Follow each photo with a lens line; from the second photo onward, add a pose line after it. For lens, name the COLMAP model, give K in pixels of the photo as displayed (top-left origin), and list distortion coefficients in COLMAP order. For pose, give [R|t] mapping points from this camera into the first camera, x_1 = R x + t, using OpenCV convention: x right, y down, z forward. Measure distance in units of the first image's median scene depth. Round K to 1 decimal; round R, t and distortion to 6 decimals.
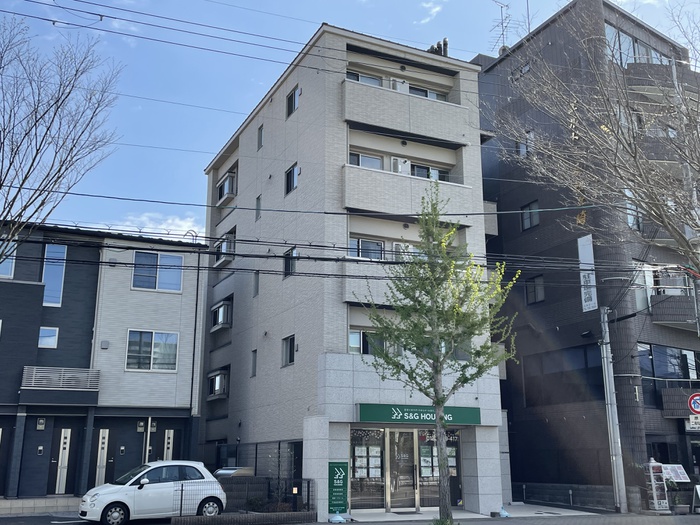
lens RADIAL K [[774.0, 0, 350.4], [0, 774.0, 258.5], [0, 0, 1]] dist [0.095608, 0.000000]
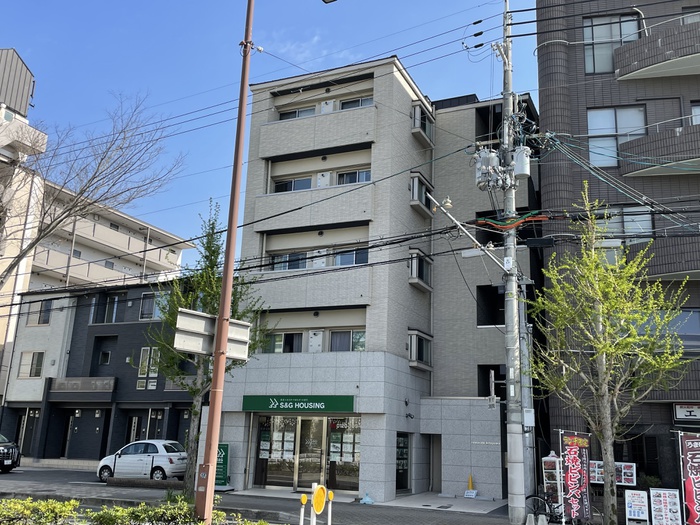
lens RADIAL K [[691.7, 0, 352.4], [0, 691.7, 265.0], [0, 0, 1]] dist [0.075192, 0.000000]
pose [[0.648070, -0.165647, -0.743348, 0.902174], [0.155773, 0.984255, -0.083524, 0.100294], [0.745480, -0.061664, 0.663670, 0.411448]]
